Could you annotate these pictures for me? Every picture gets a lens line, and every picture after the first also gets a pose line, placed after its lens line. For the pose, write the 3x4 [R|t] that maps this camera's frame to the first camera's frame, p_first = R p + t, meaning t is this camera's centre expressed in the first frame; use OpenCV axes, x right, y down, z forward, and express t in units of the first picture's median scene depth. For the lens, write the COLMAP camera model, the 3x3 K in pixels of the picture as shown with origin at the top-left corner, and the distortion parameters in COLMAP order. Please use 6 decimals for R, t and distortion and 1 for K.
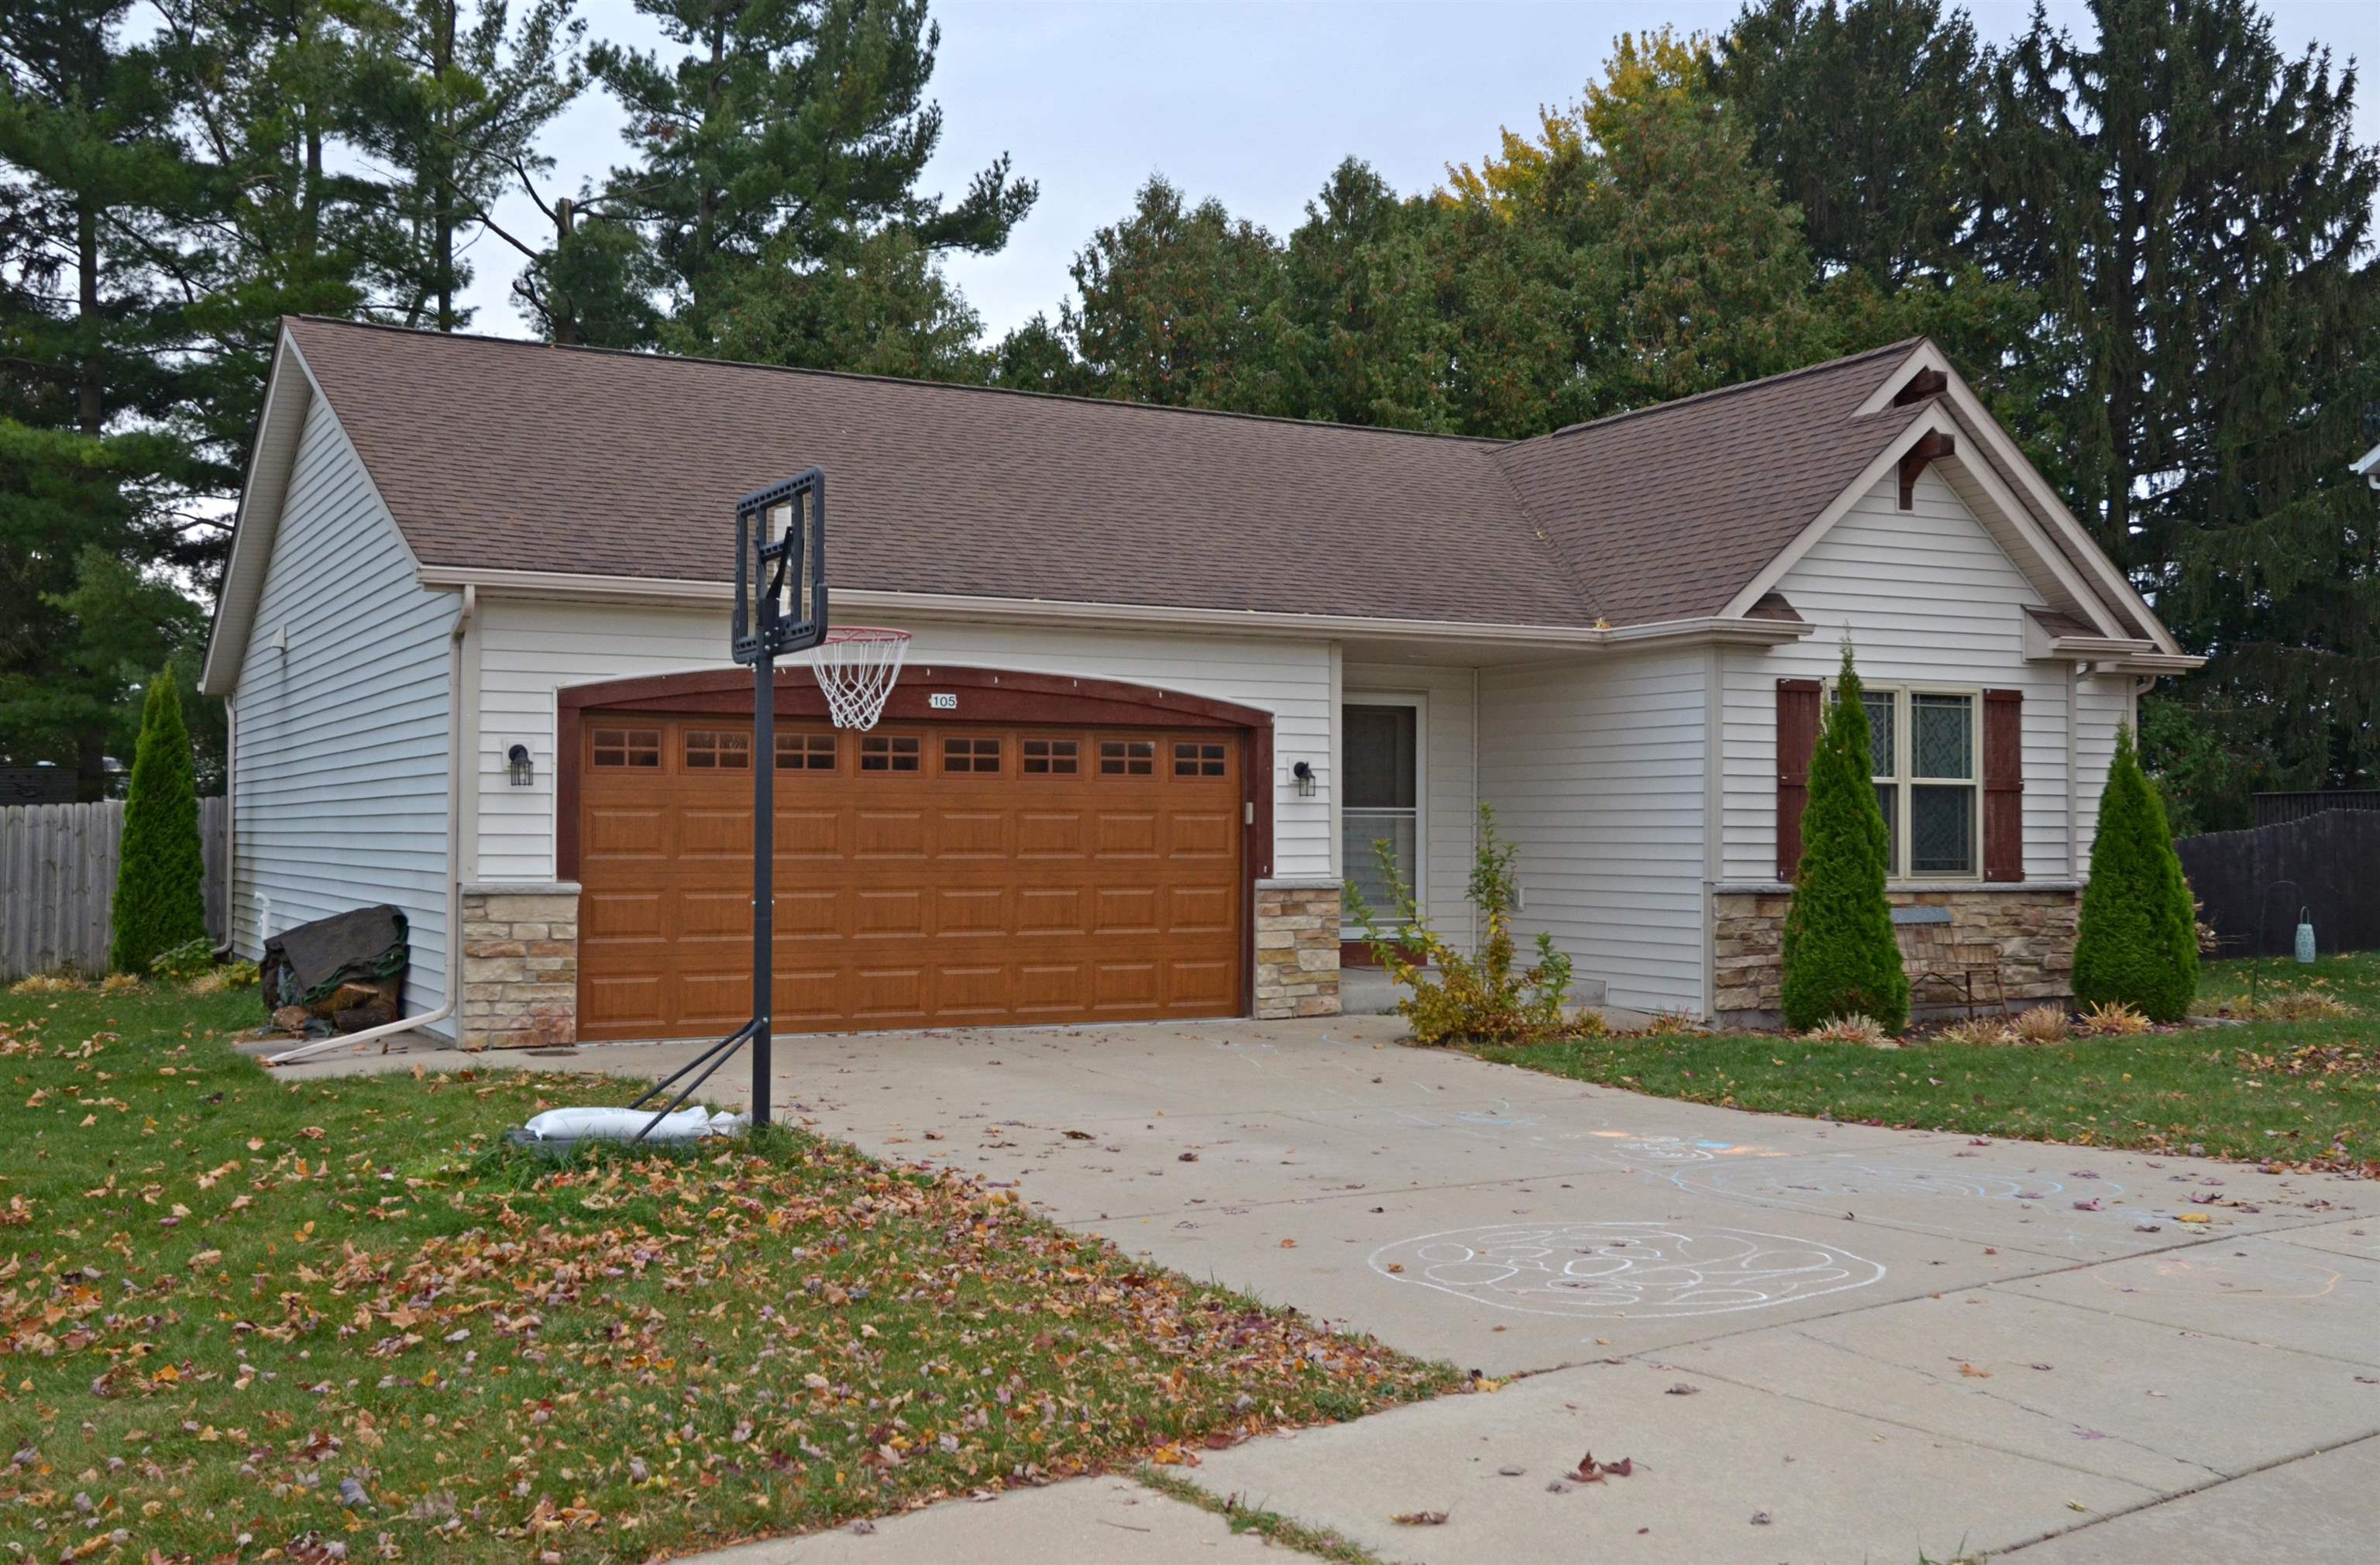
lens RADIAL K [[2418.6, 0, 1190.0], [0, 2418.6, 782.5], [0, 0, 1]] dist [0.031763, 0.001691]
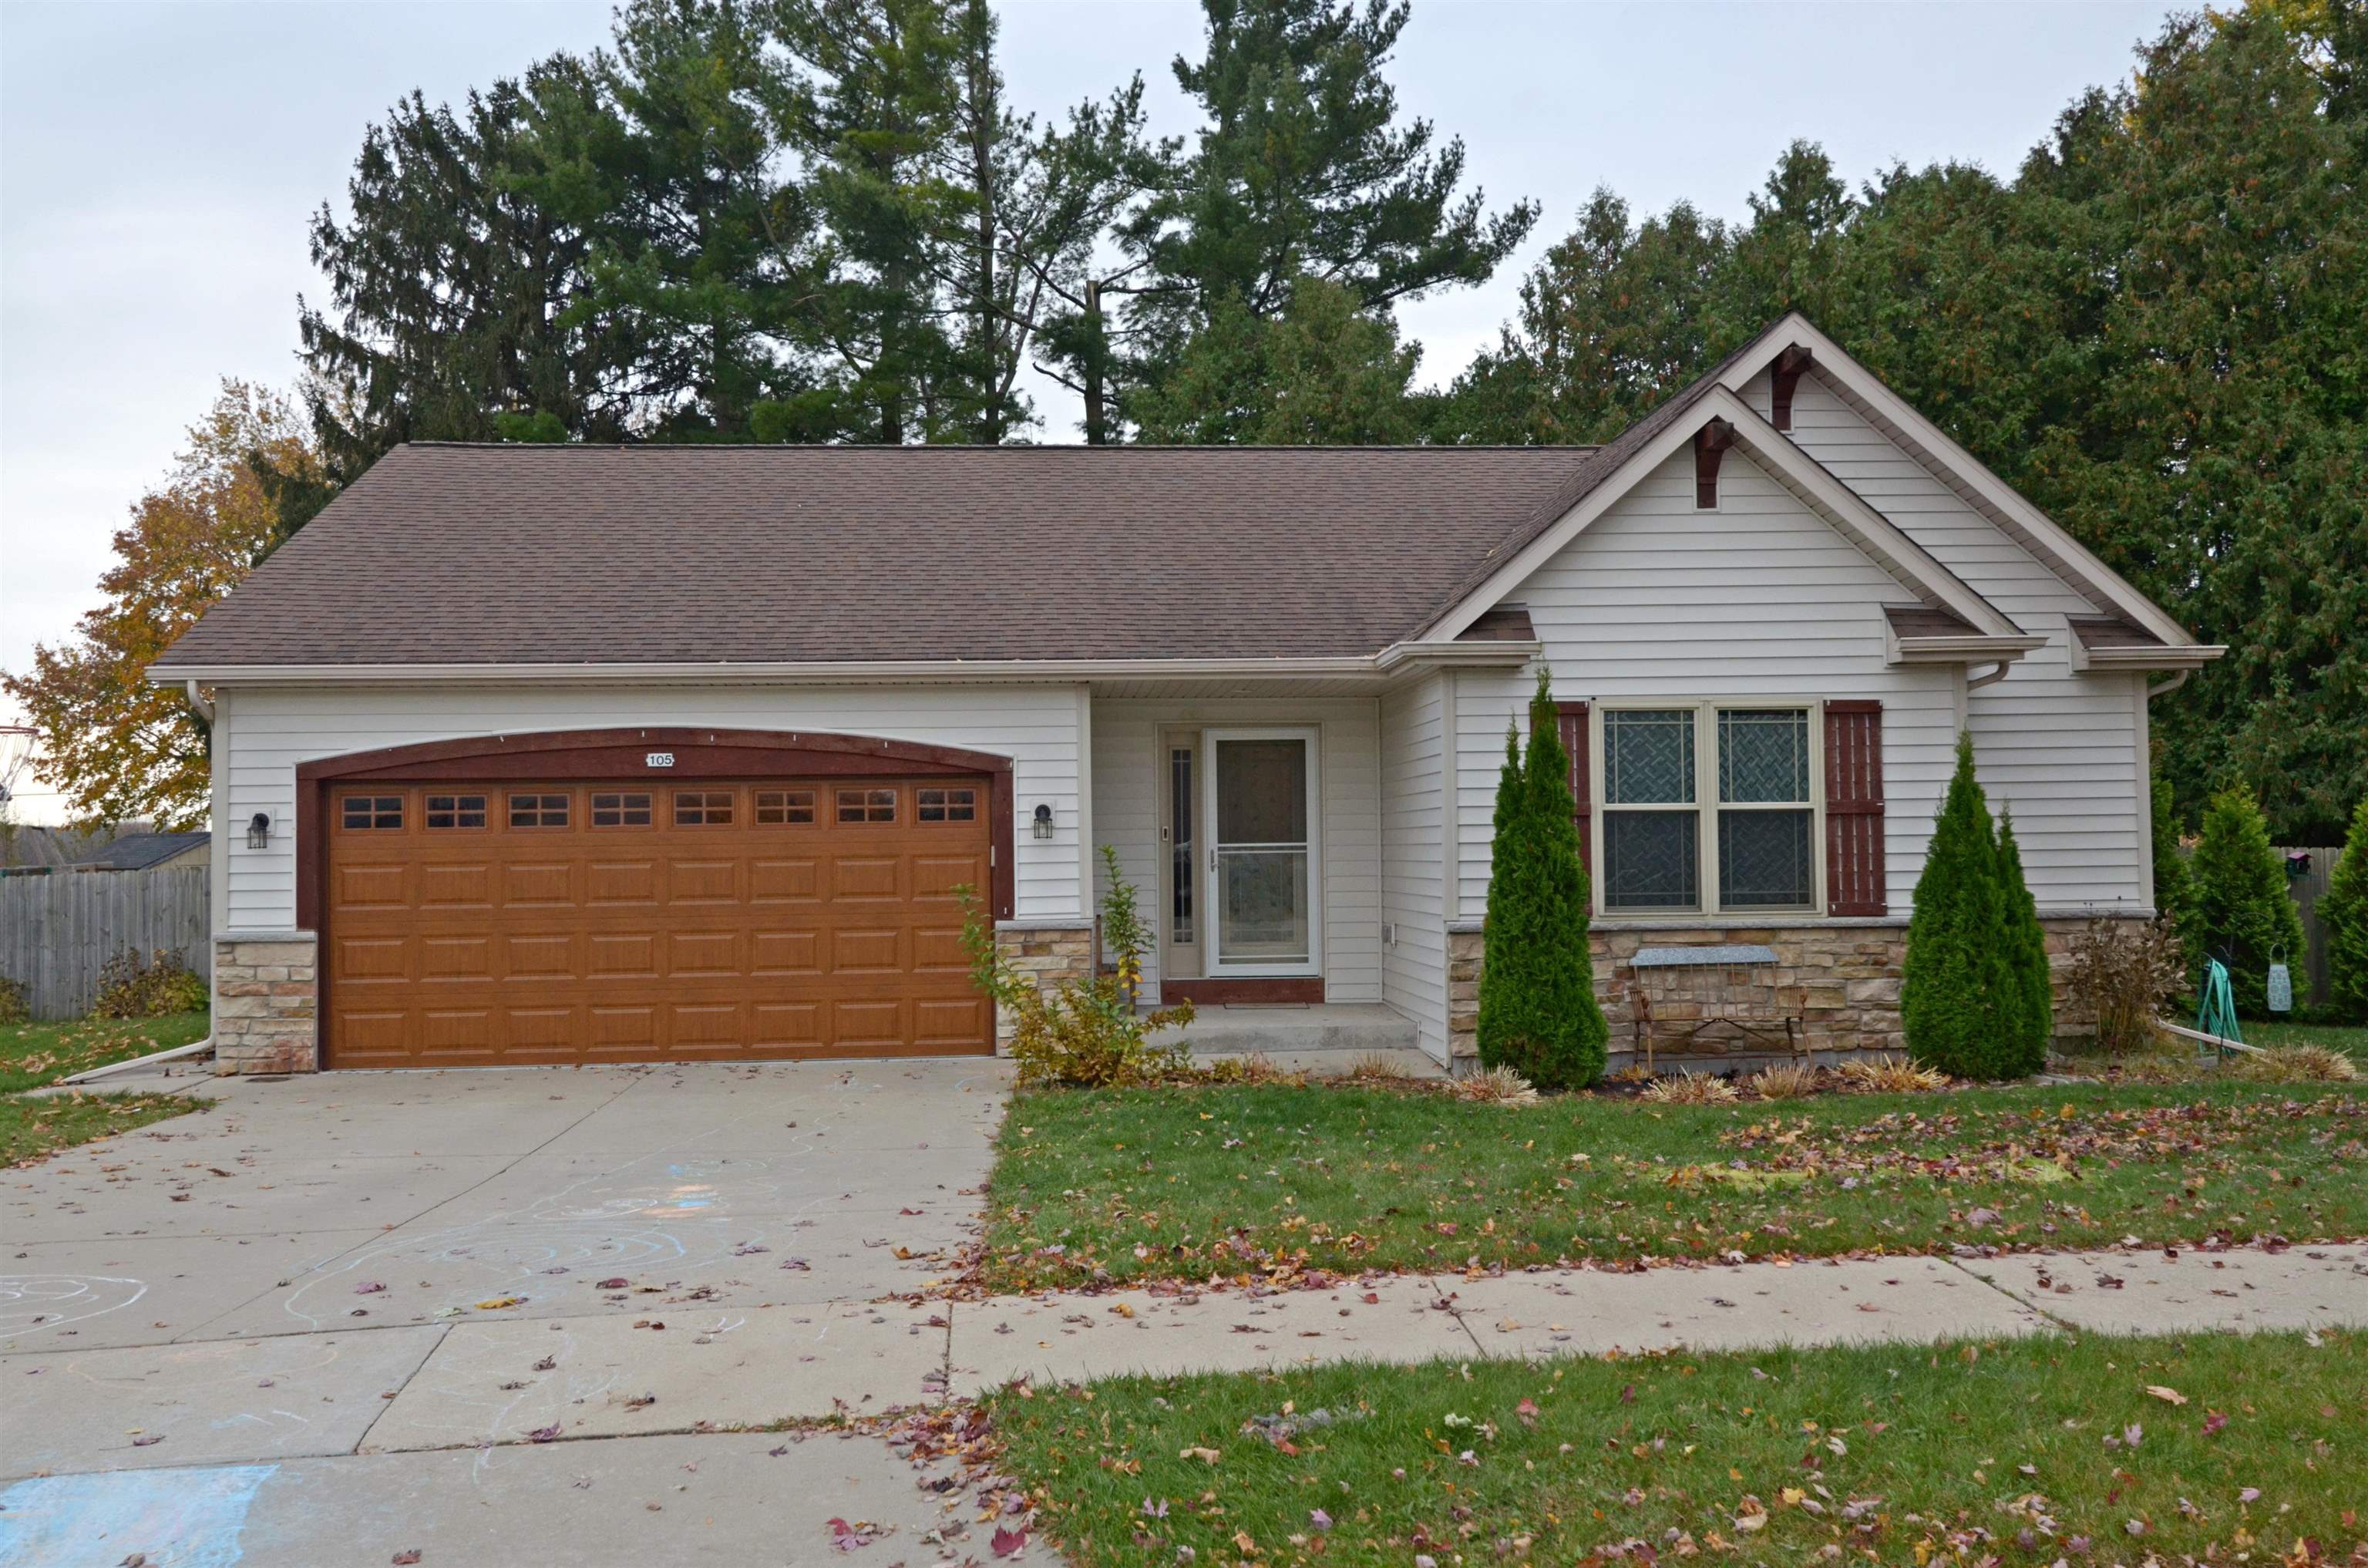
lens RADIAL K [[2372.7, 0, 1184.0], [0, 2372.7, 784.0], [0, 0, 1]] dist [0.038577, -0.005059]
pose [[0.912764, -0.028395, -0.407500, 0.507945], [0.026008, 0.999597, -0.011397, -0.004297], [0.407659, -0.000195, 0.913134, 0.114672]]
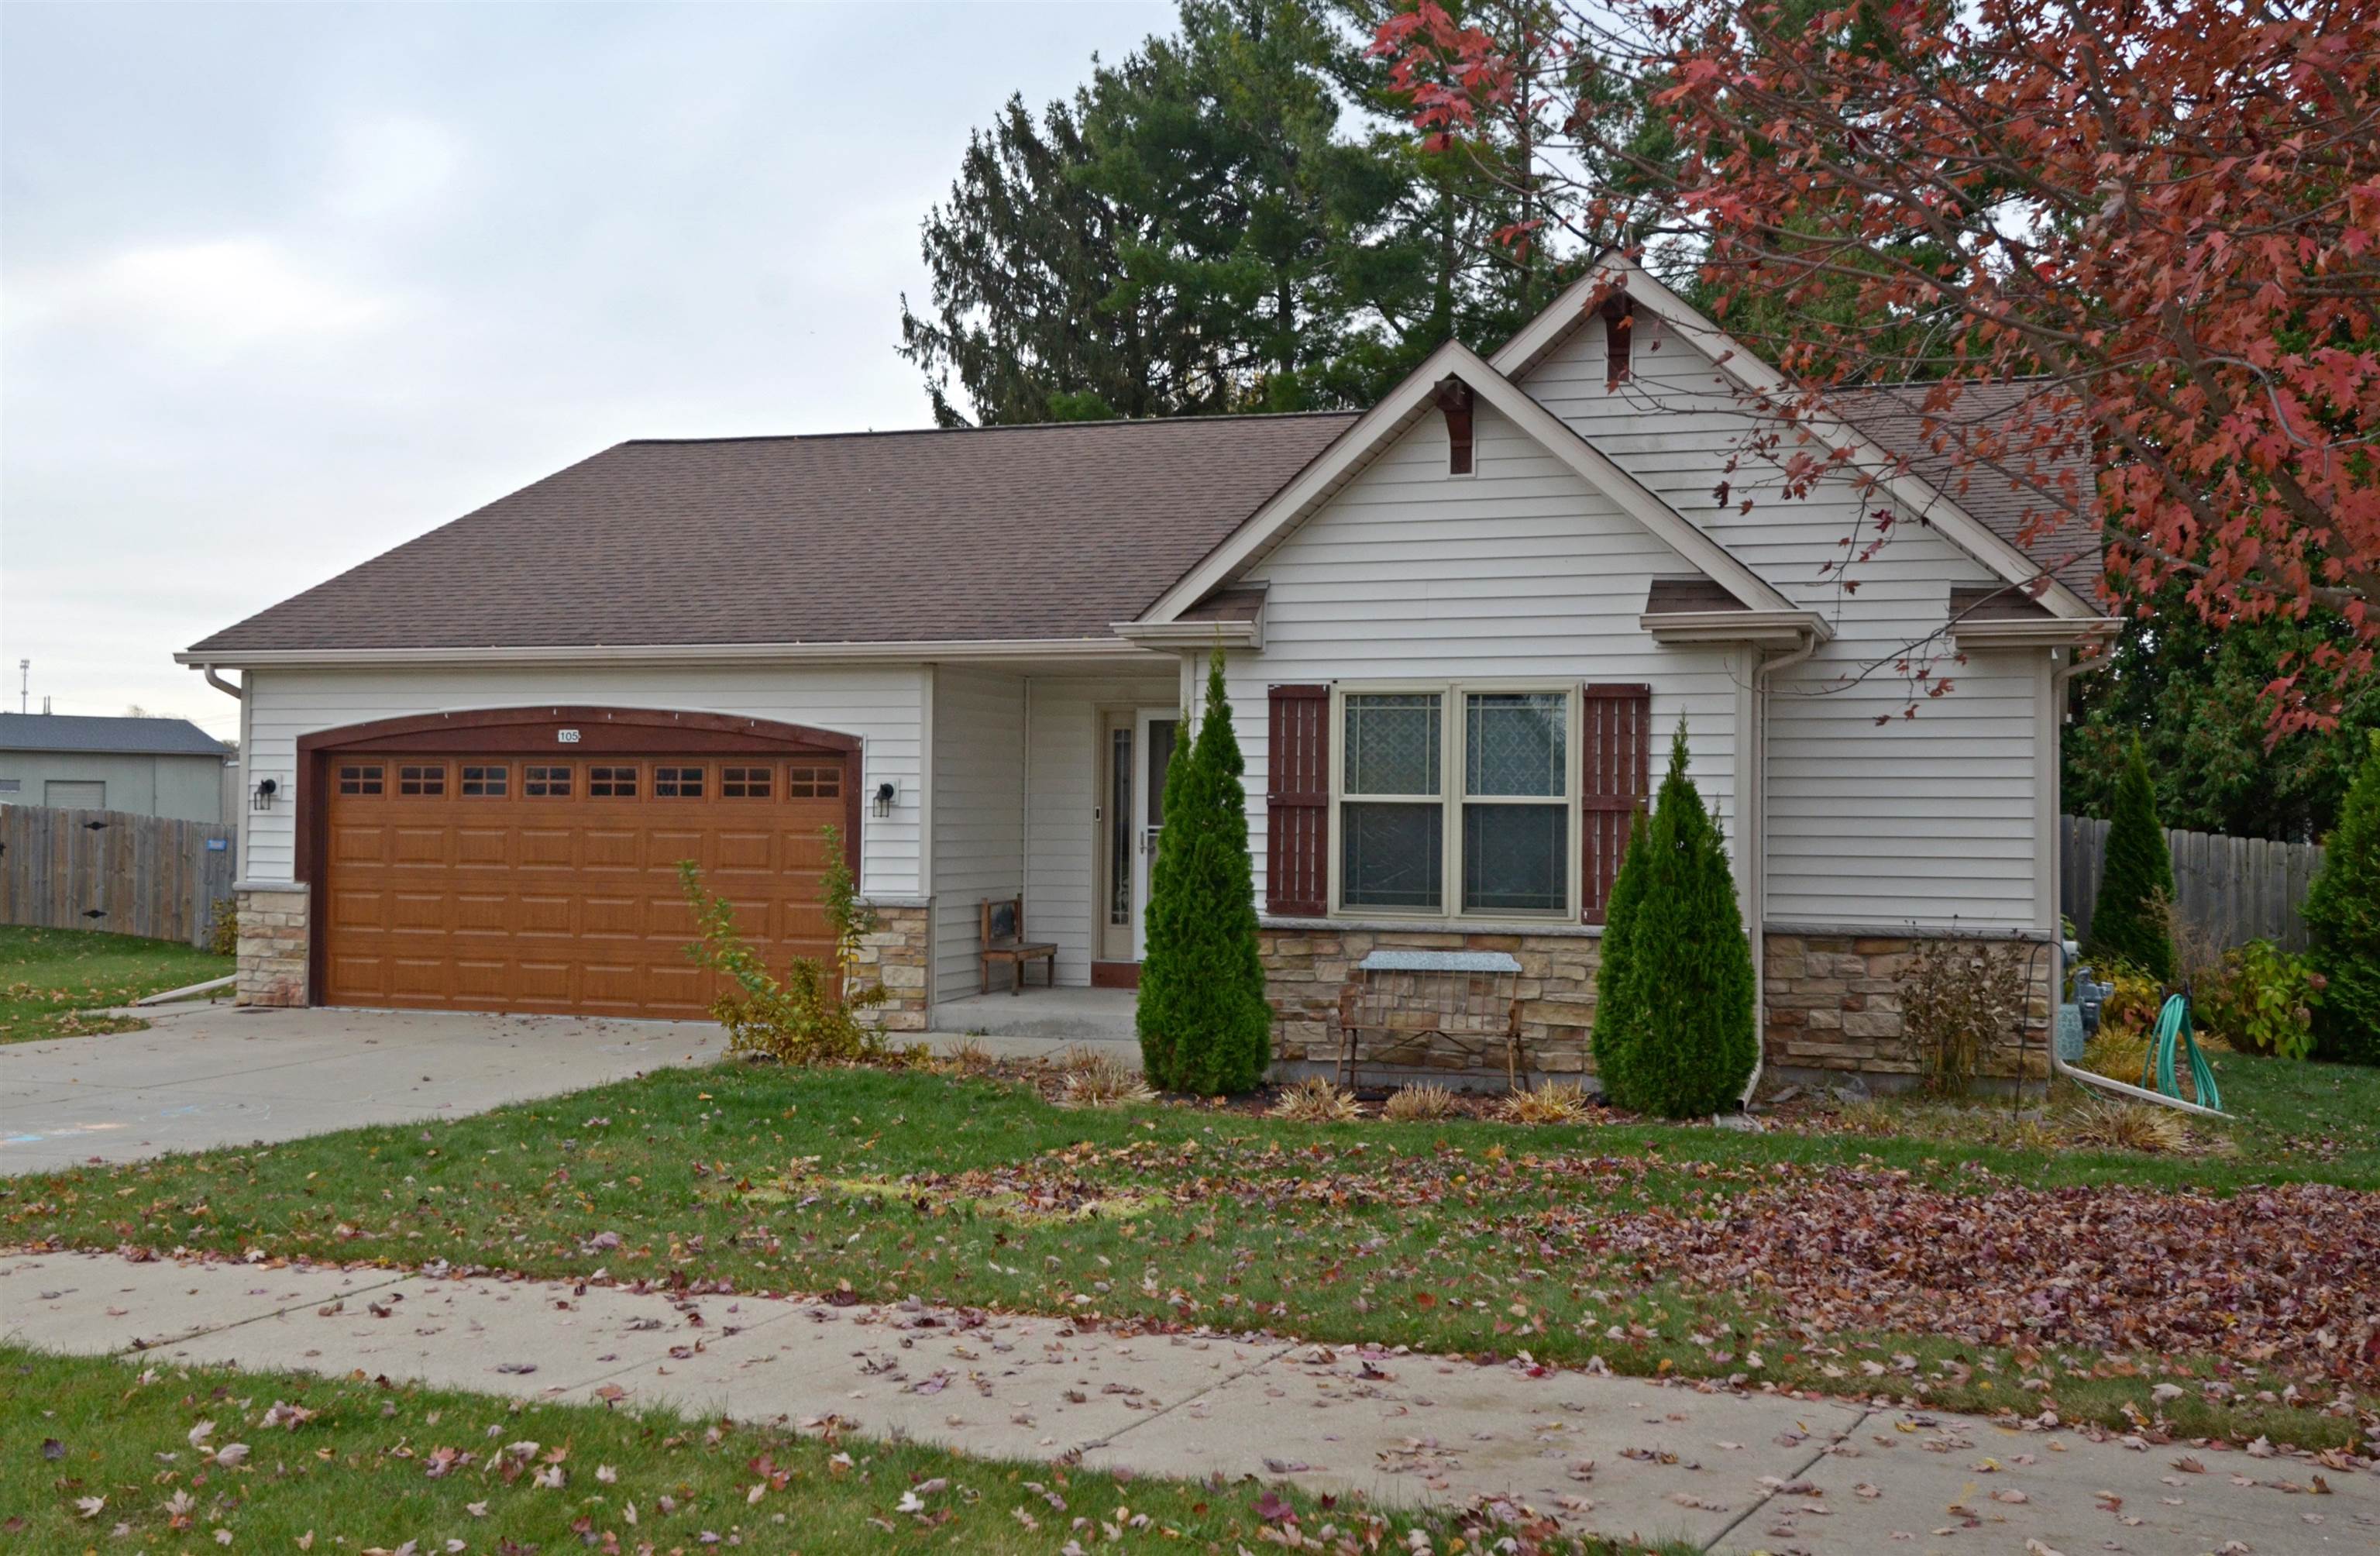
lens RADIAL K [[2418.8, 0, 1190.0], [0, 2418.8, 778.0], [0, 0, 1]] dist [0.031763, 0.001691]
pose [[0.683020, -0.008638, -0.730348, 0.892182], [0.007823, 0.999959, -0.004511, -0.005290], [0.730357, -0.002632, 0.683060, 0.389605]]
